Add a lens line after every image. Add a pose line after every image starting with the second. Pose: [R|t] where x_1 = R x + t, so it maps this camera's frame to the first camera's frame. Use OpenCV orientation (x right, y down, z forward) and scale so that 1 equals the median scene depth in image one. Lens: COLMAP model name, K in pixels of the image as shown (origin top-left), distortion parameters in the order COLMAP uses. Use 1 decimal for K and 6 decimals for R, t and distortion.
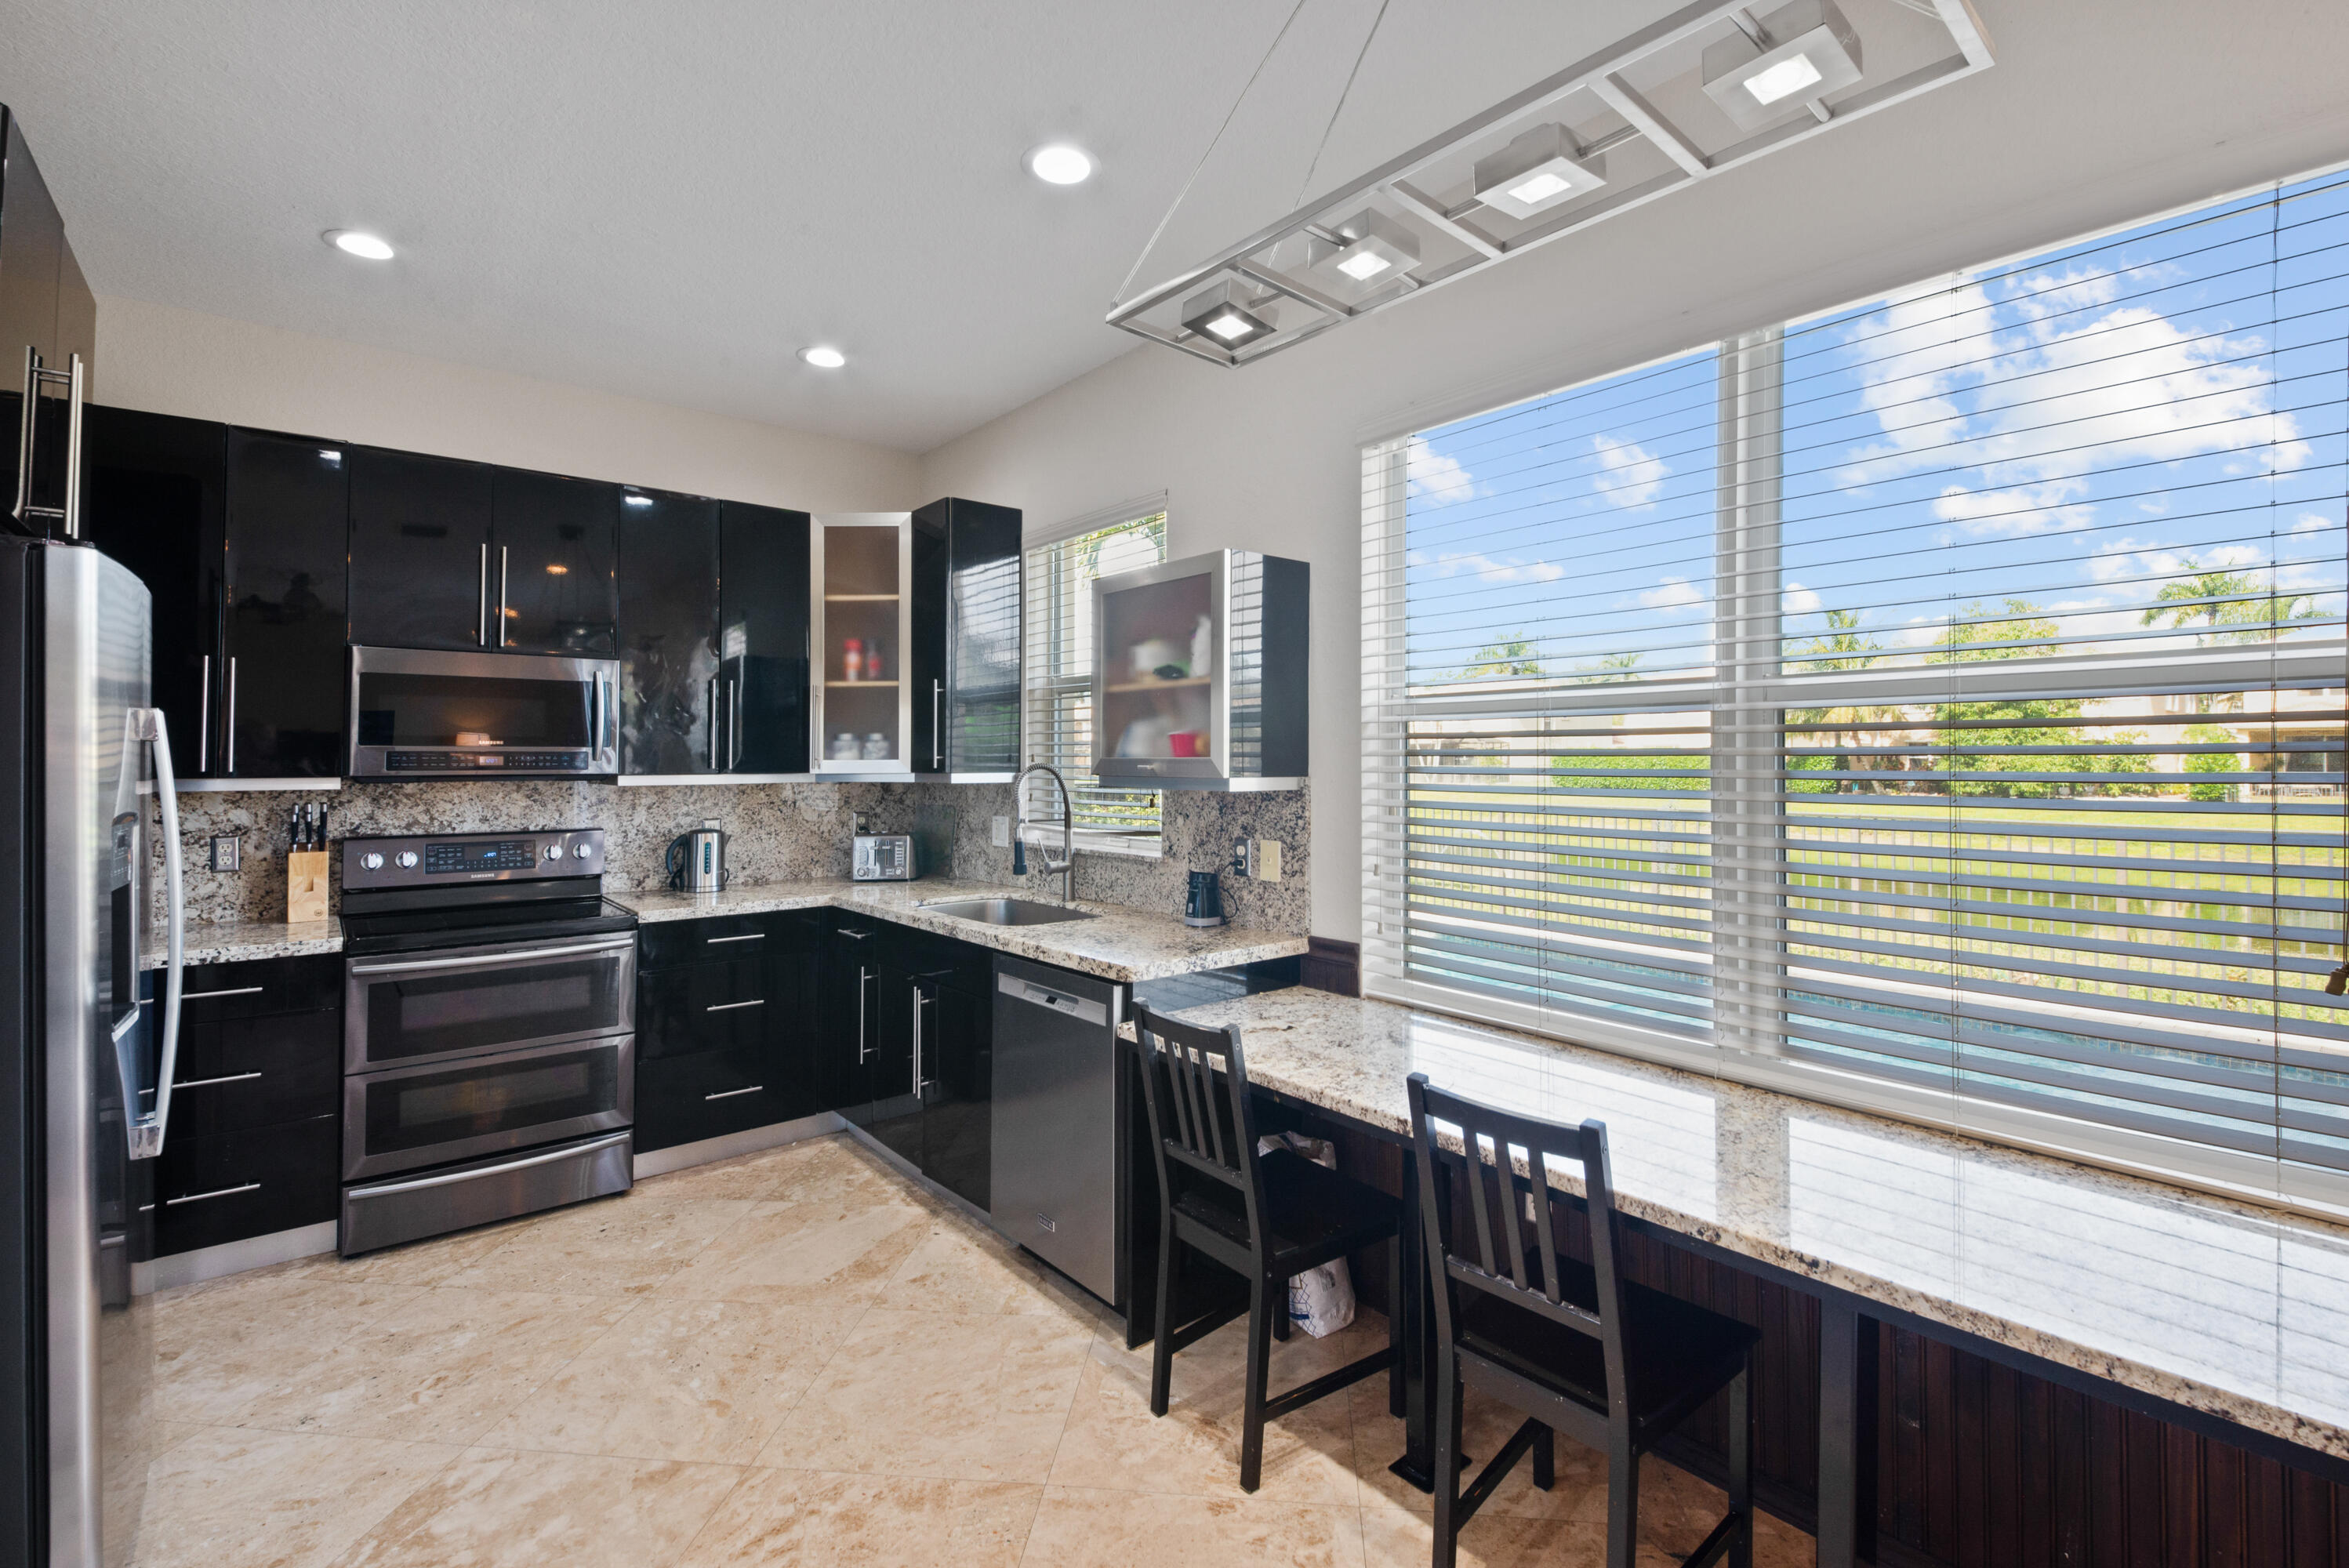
lens RADIAL K [[1048.8, 0, 1169.4], [0, 1048.8, 751.9], [0, 0, 1]] dist [0.048640, -0.035777]
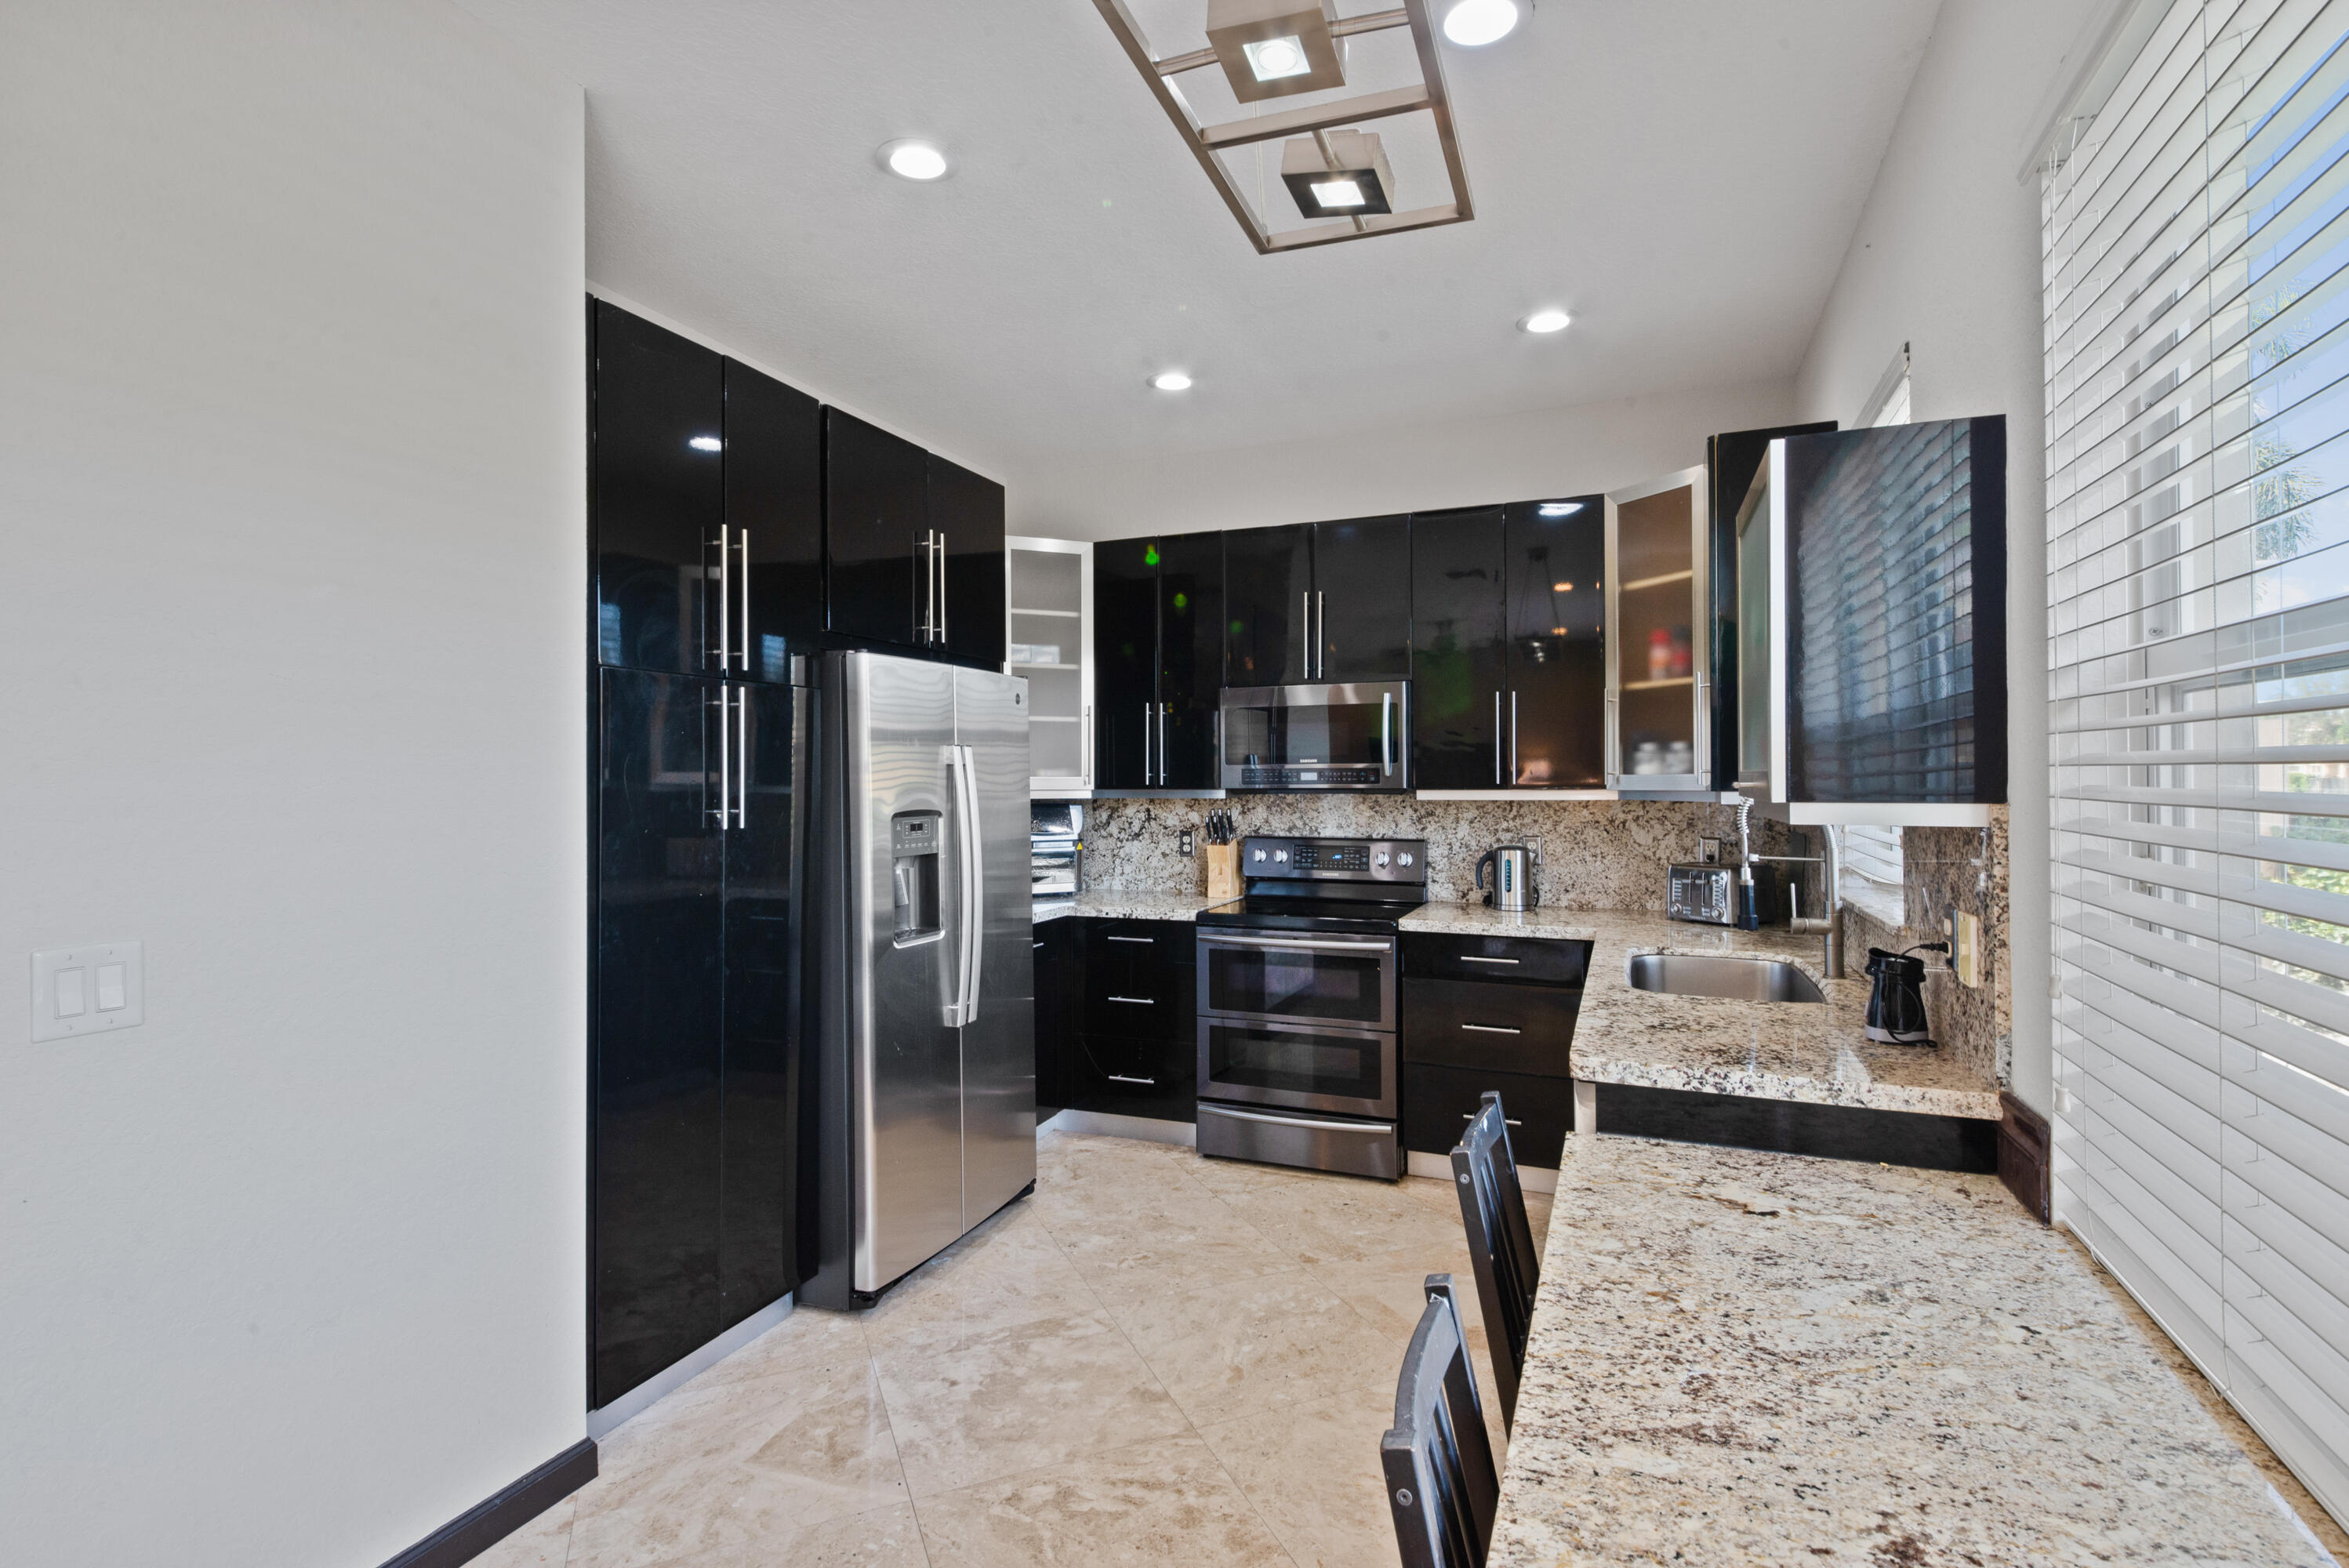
lens RADIAL K [[1133.3, 0, 1174.5], [0, 1133.3, 784.0], [0, 0, 1]] dist [0.041520, -0.000328]
pose [[0.474396, 0.005830, -0.880292, 0.363523], [0.010944, 0.999862, 0.012520, -0.000416], [0.880243, -0.015573, 0.474267, 0.256553]]
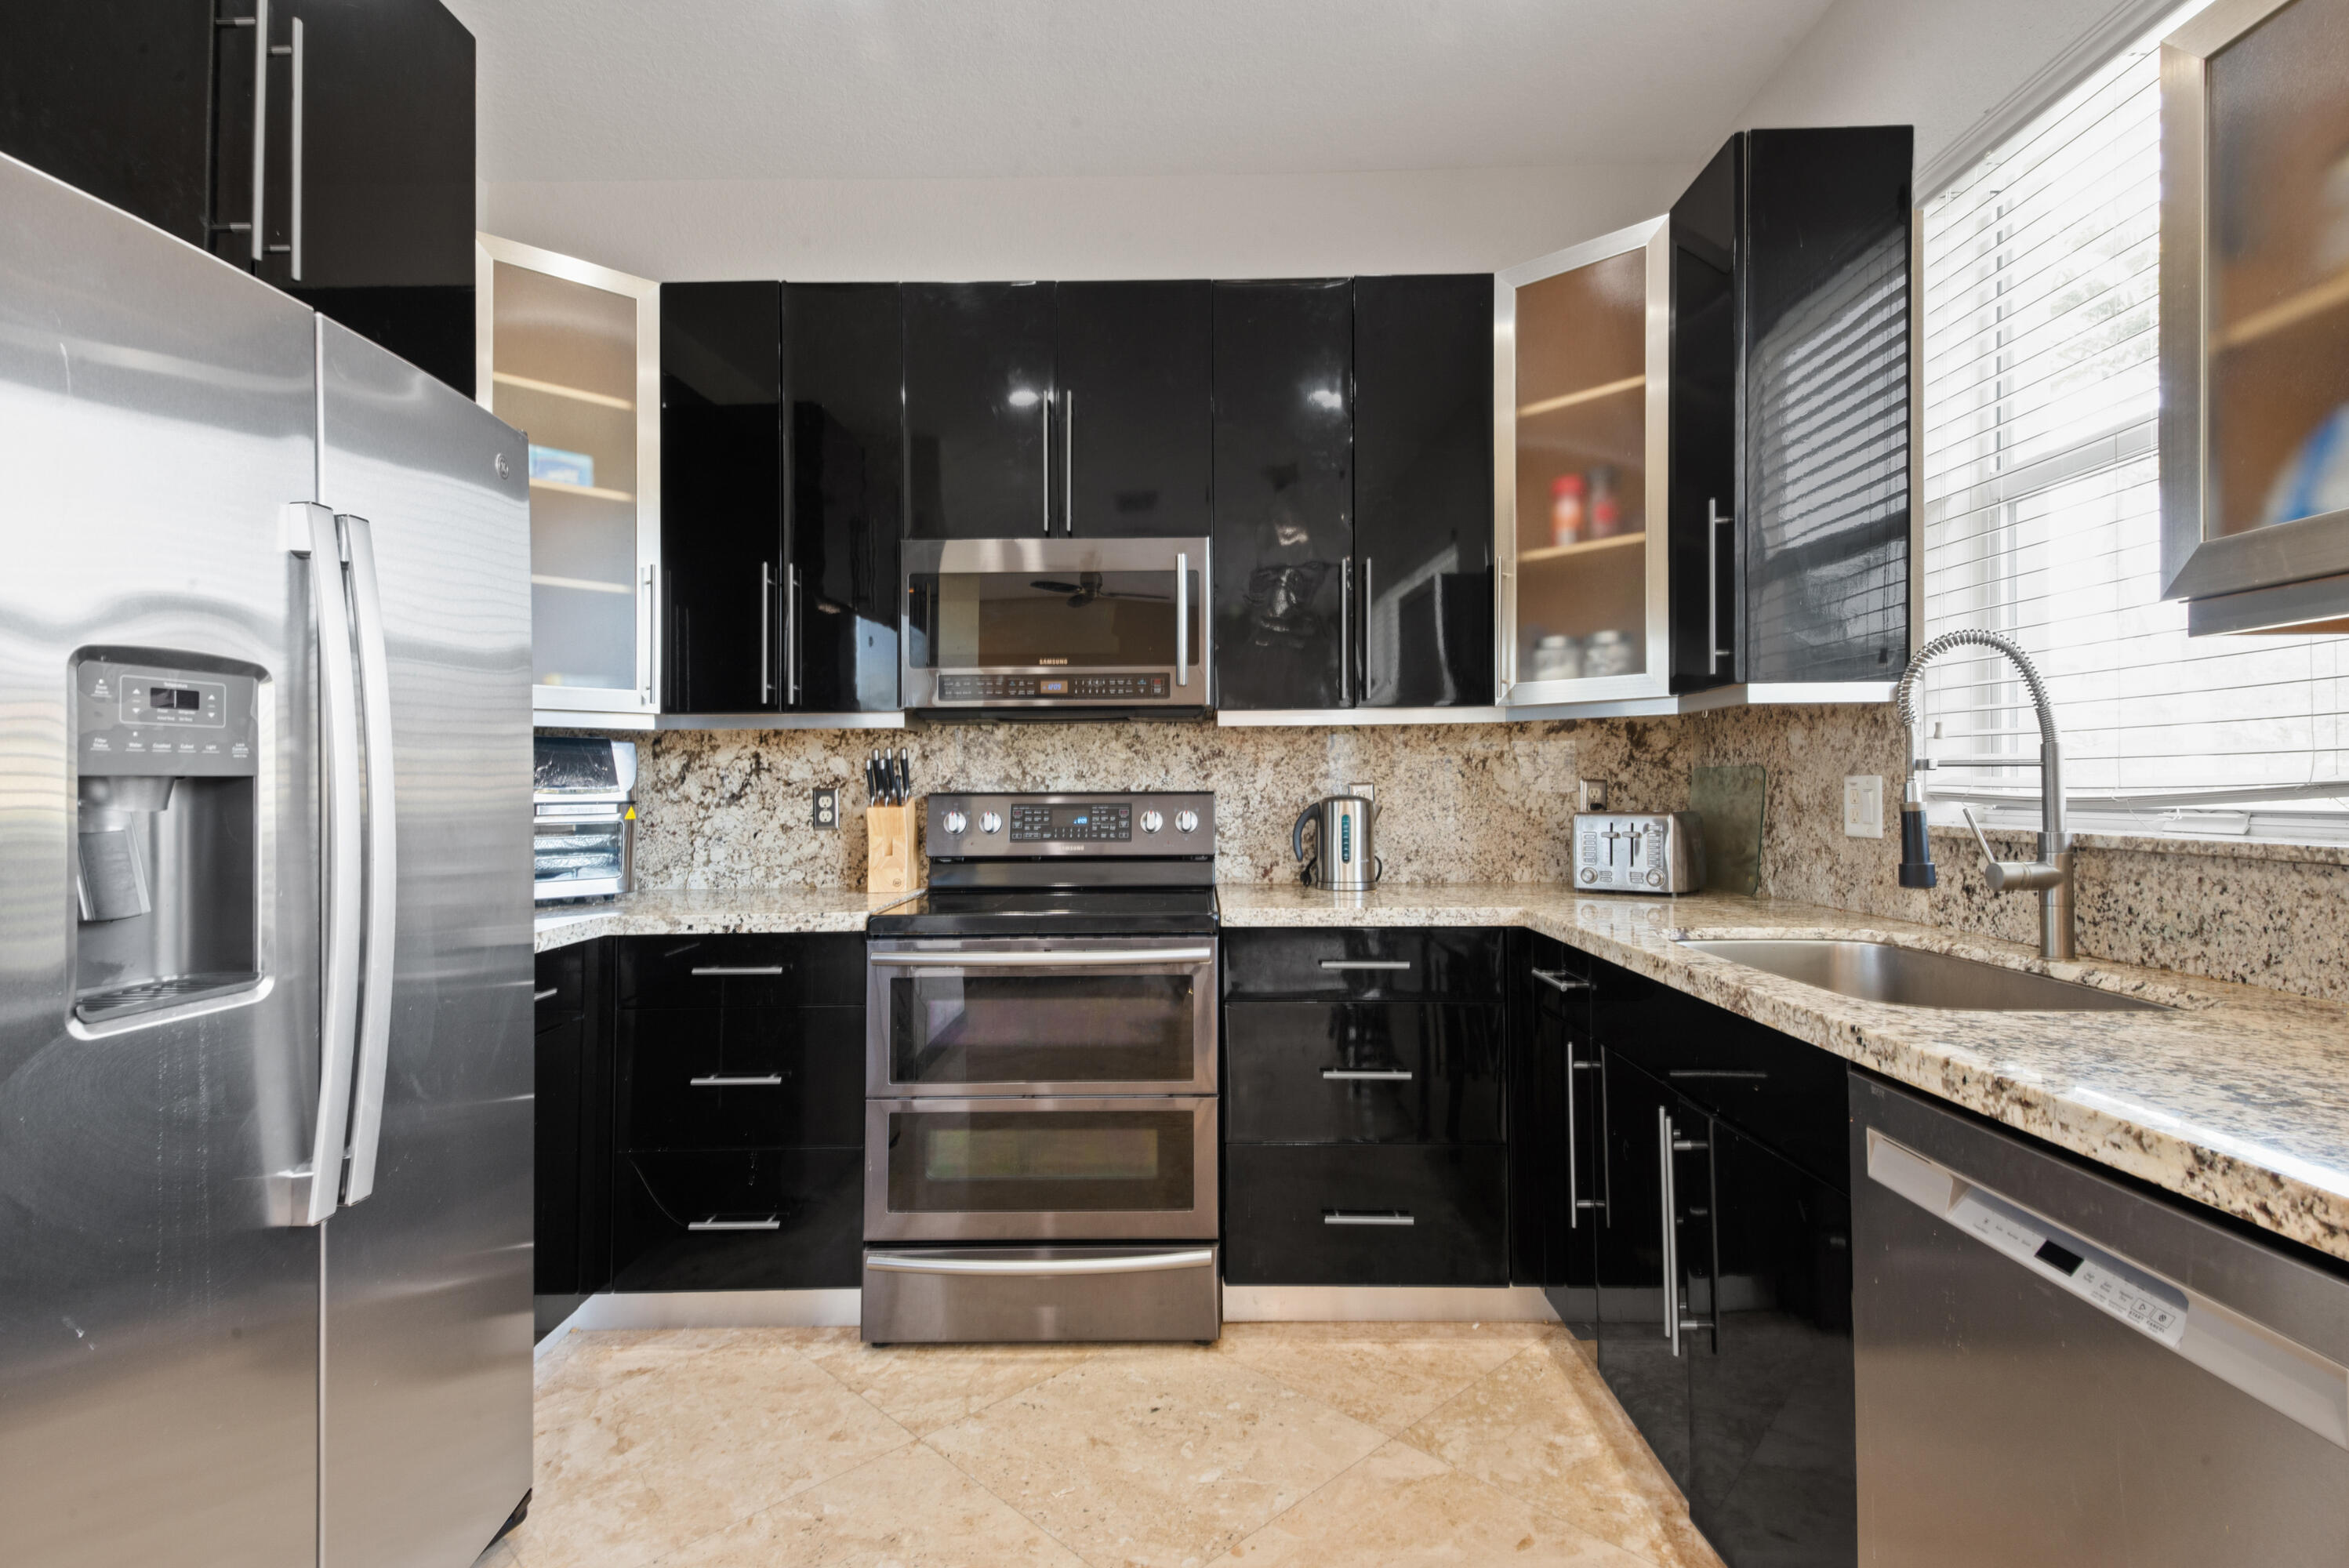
lens RADIAL K [[1149.5, 0, 1186.0], [0, 1149.5, 763.8], [0, 0, 1]] dist [0.041844, -0.000852]
pose [[0.772881, -0.015227, -0.634369, -0.066034], [0.009910, 0.999880, -0.011927, 0.066188], [0.634474, 0.002931, 0.772939, 0.418154]]
